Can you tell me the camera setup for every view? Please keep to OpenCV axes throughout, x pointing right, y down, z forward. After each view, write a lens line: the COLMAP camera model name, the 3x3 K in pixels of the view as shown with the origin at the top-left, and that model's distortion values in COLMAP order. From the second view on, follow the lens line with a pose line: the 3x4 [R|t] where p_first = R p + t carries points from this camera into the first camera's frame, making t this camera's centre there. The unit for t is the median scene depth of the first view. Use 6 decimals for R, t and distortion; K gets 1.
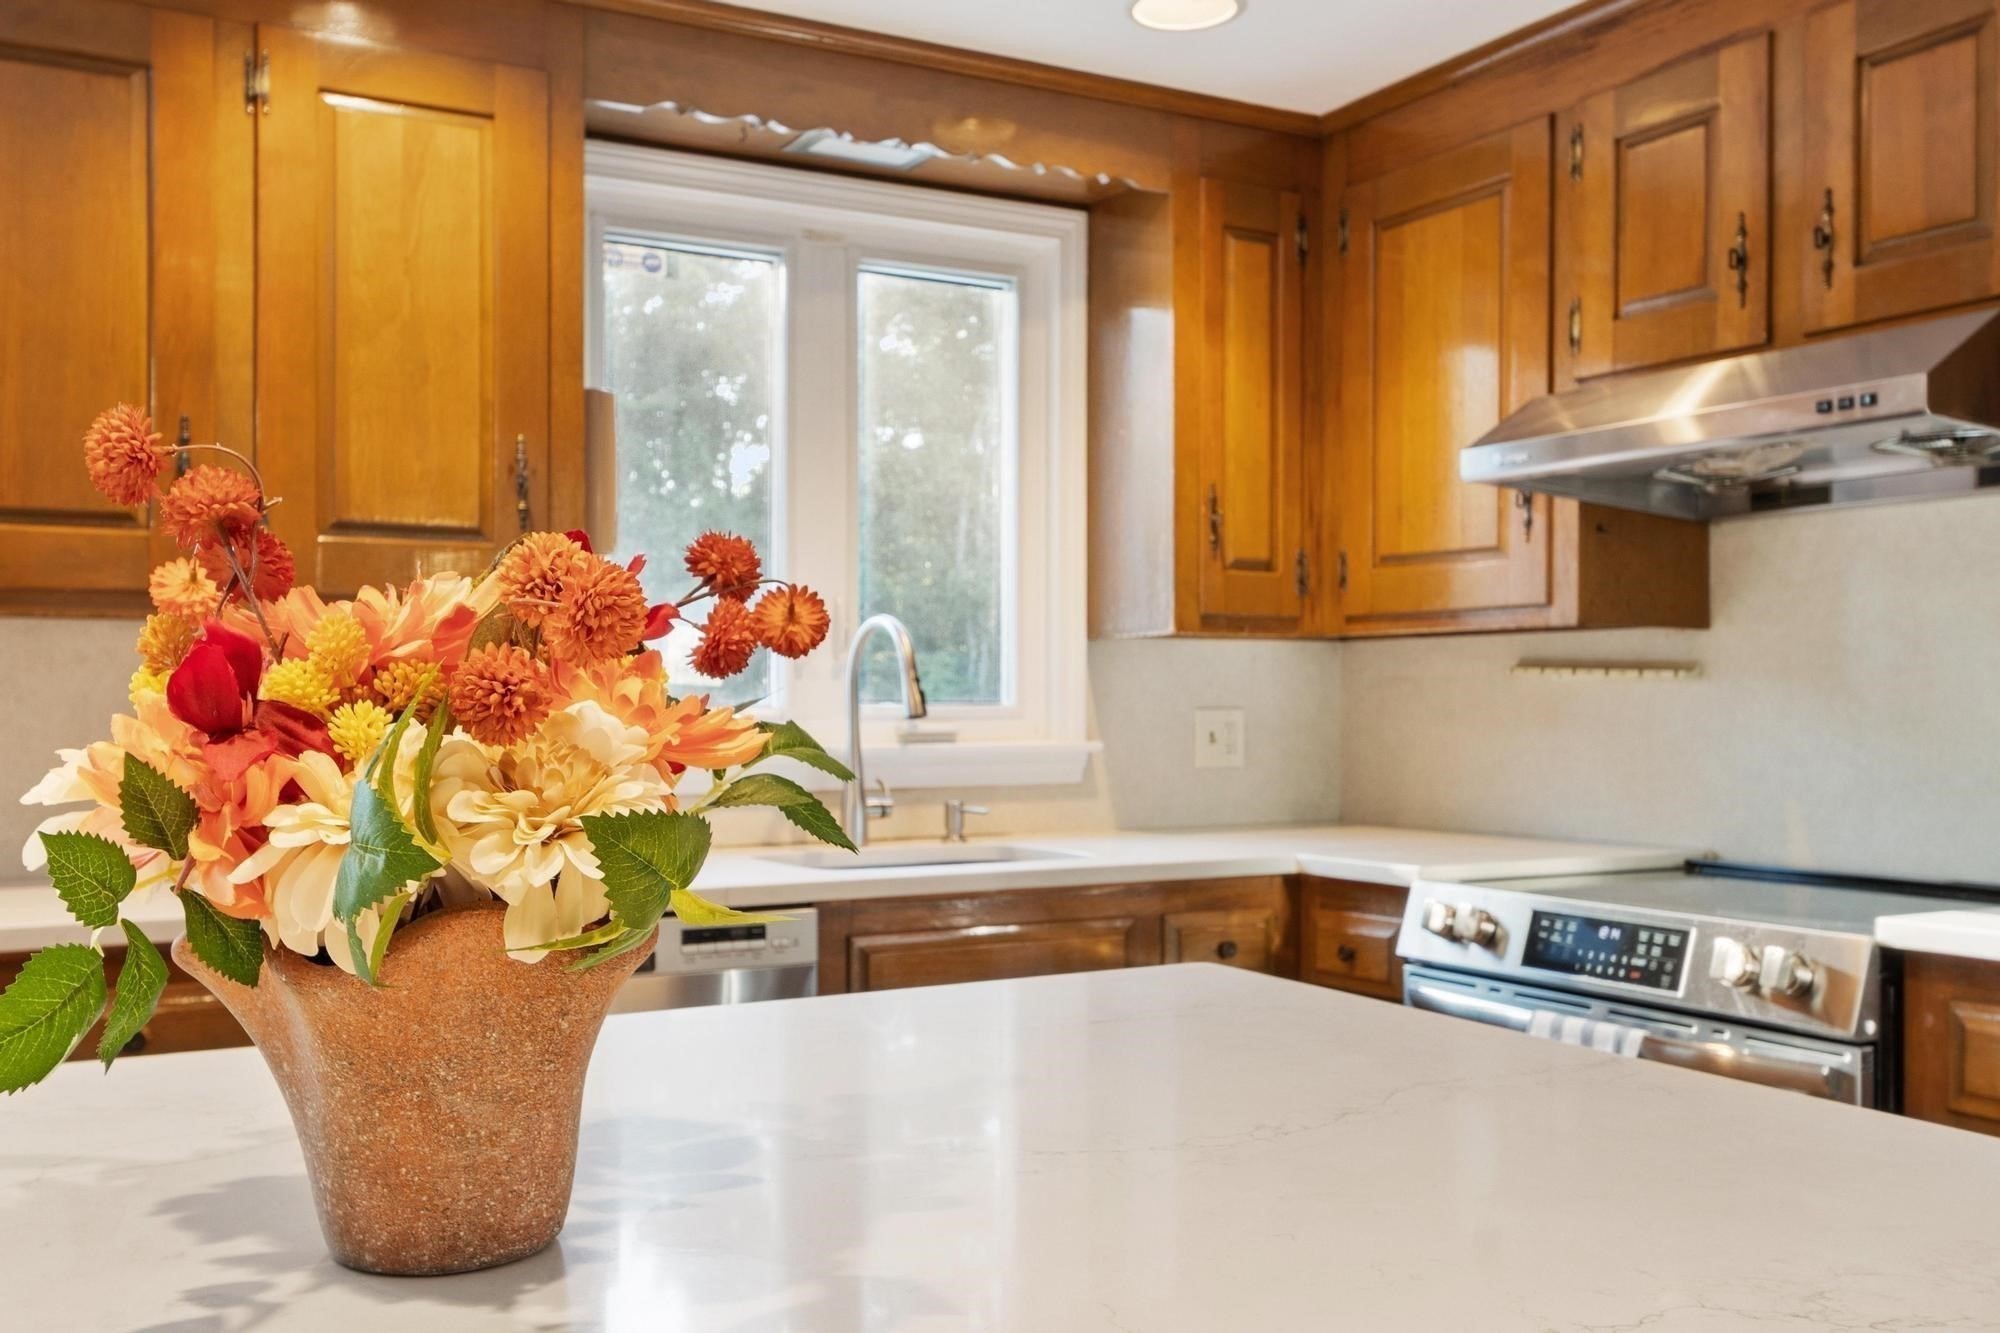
lens RADIAL K [[1827.0, 0, 944.9], [0, 1827.0, 729.8], [0, 0, 1]] dist [-0.005023, 0.000000]
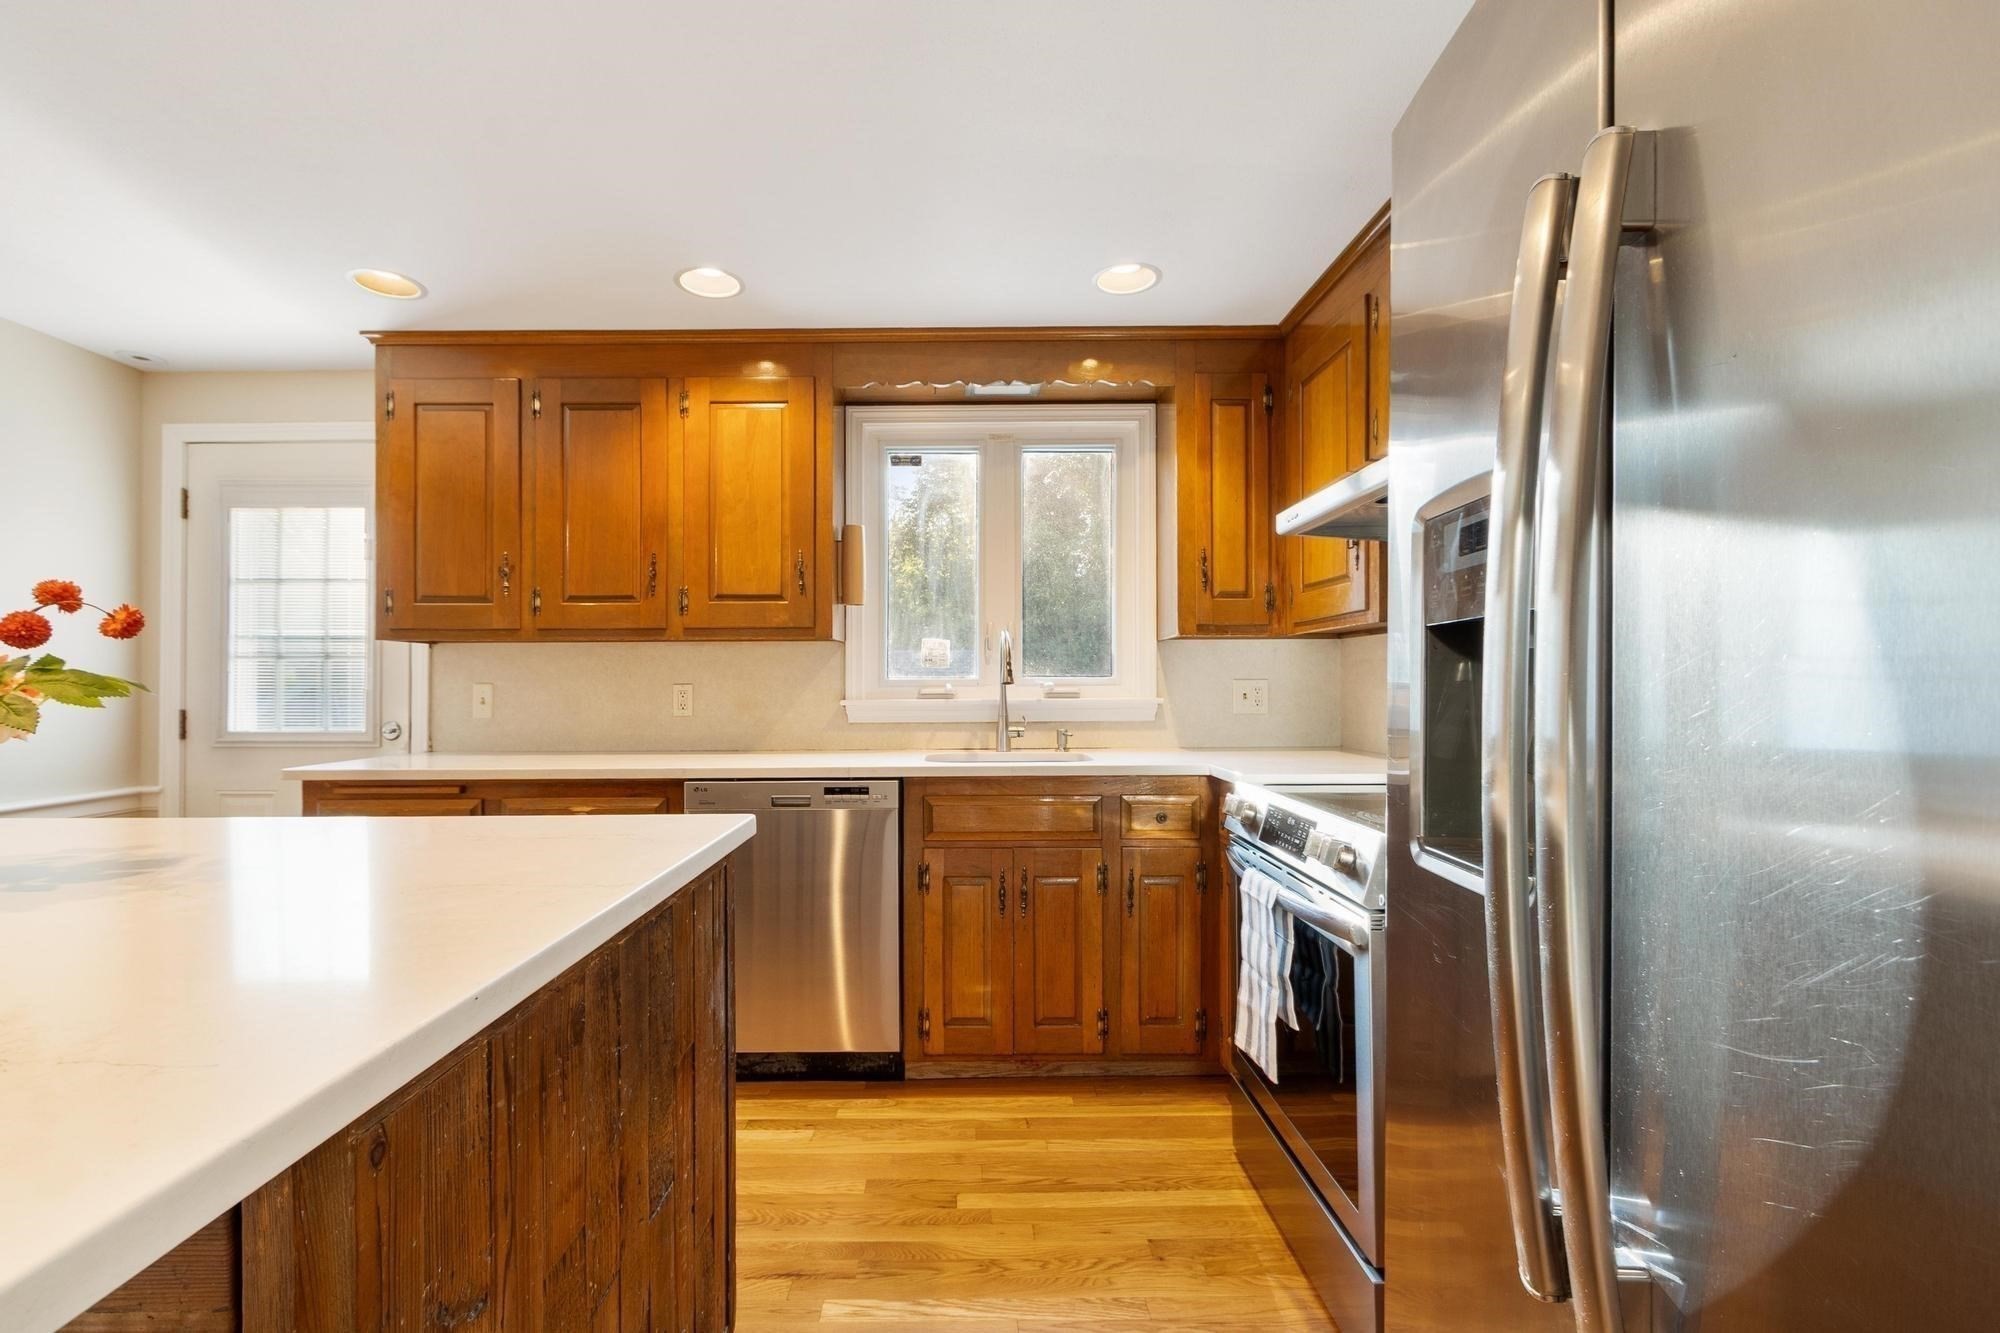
lens RADIAL K [[880.6, 0, 959.4], [0, 880.6, 677.2], [0, 0, 1]] dist [0.002109, -0.000983]
pose [[0.876737, -0.005518, -0.480939, 0.358523], [-0.005246, 0.999765, -0.021035, 0.005885], [0.480942, 0.020965, 0.876502, 0.167325]]
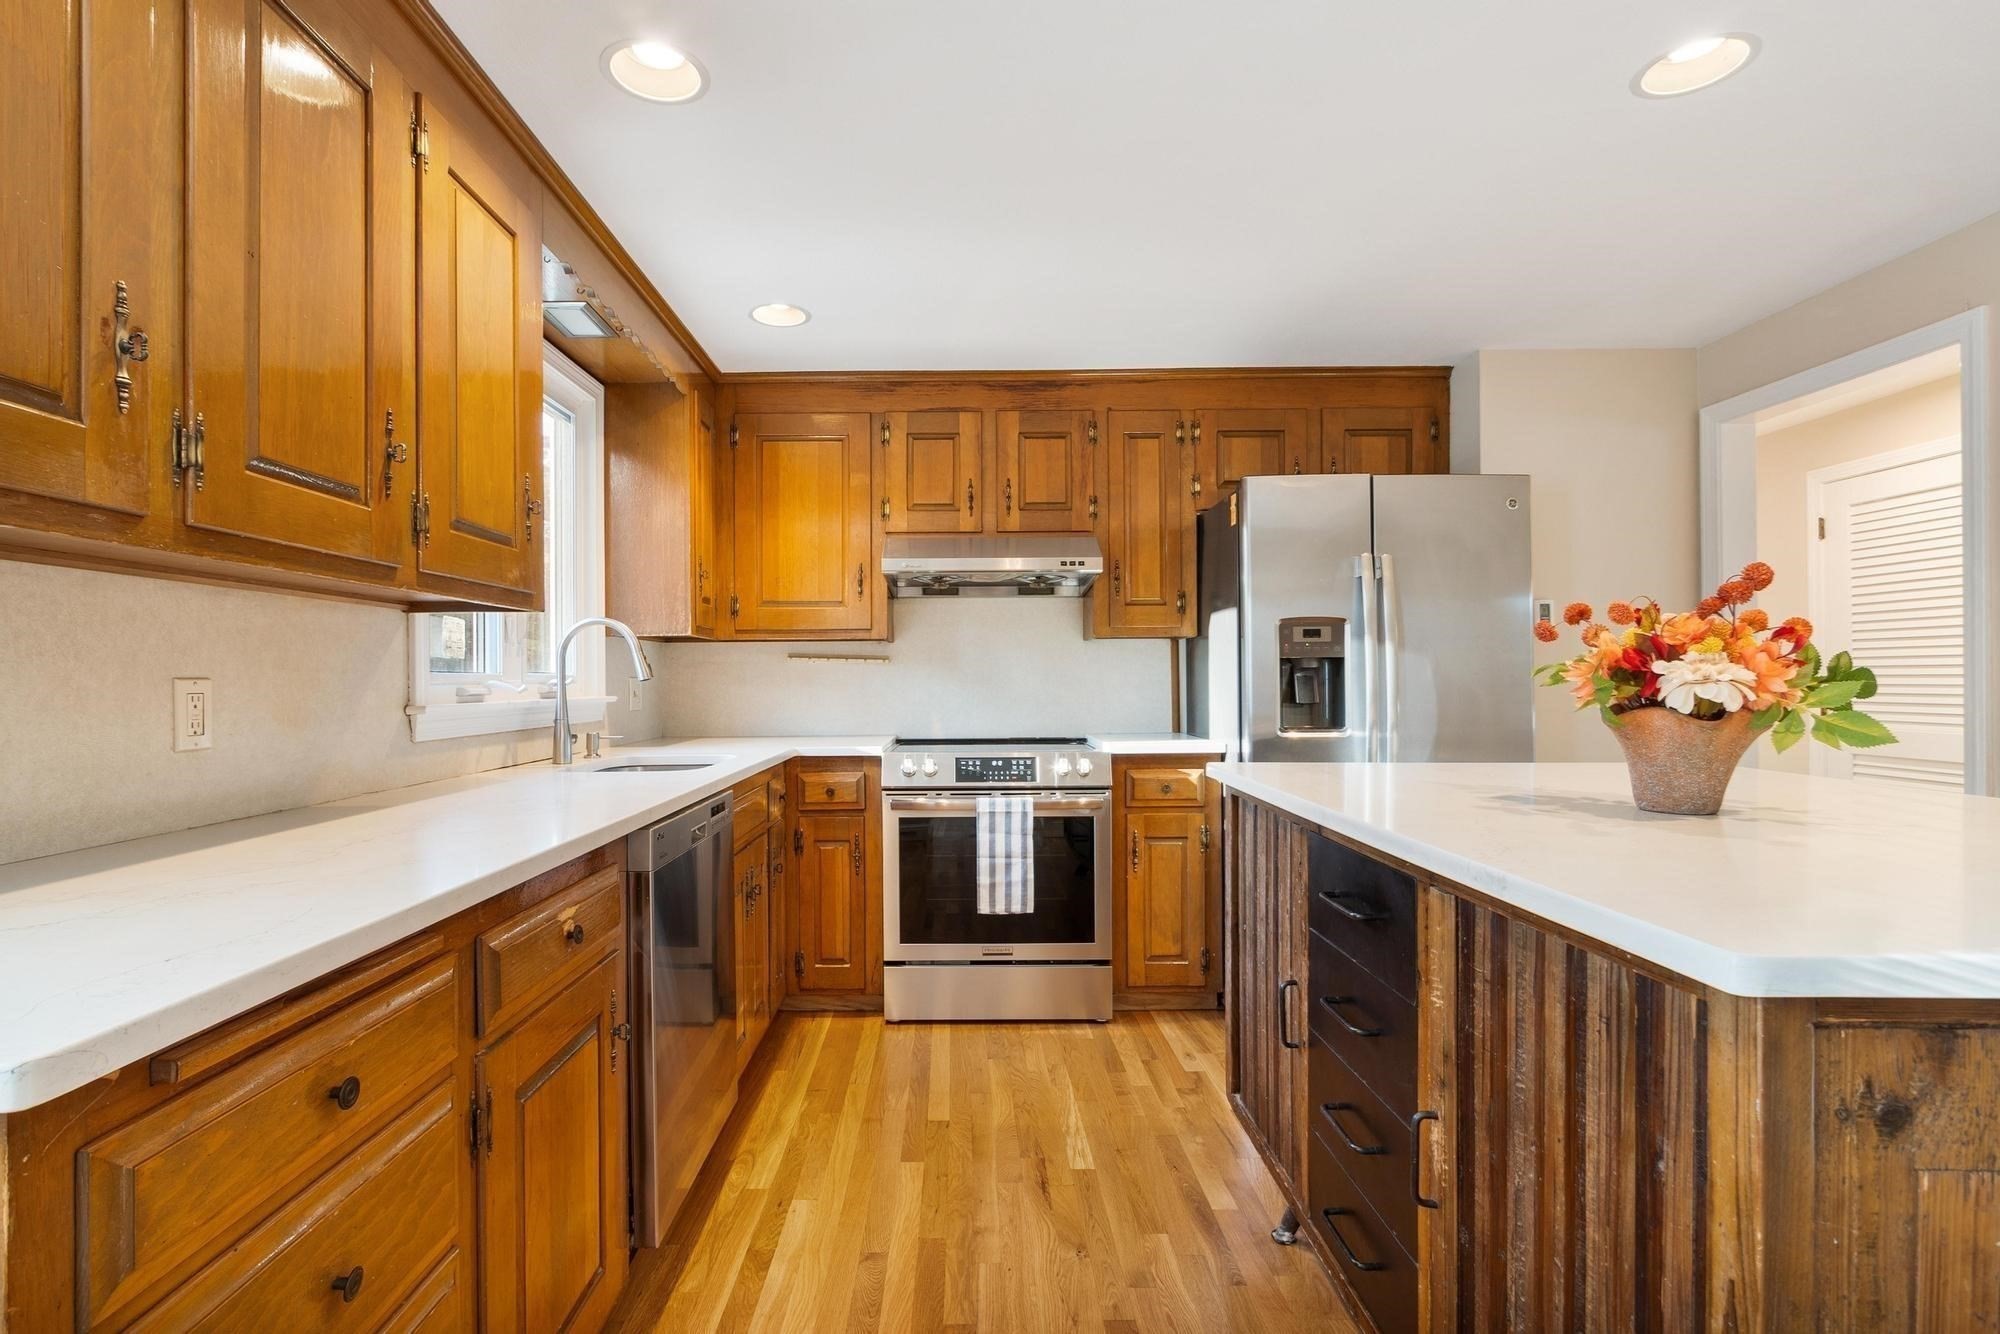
lens RADIAL K [[949.3, 0, 961.3], [0, 949.3, 684.4], [0, 0, 1]] dist [0.002028, 0.000028]
pose [[0.479033, -0.004923, 0.877783, -0.604466], [0.019868, 0.999789, -0.005236, 0.007501], [-0.877572, 0.019948, 0.479029, 0.318107]]
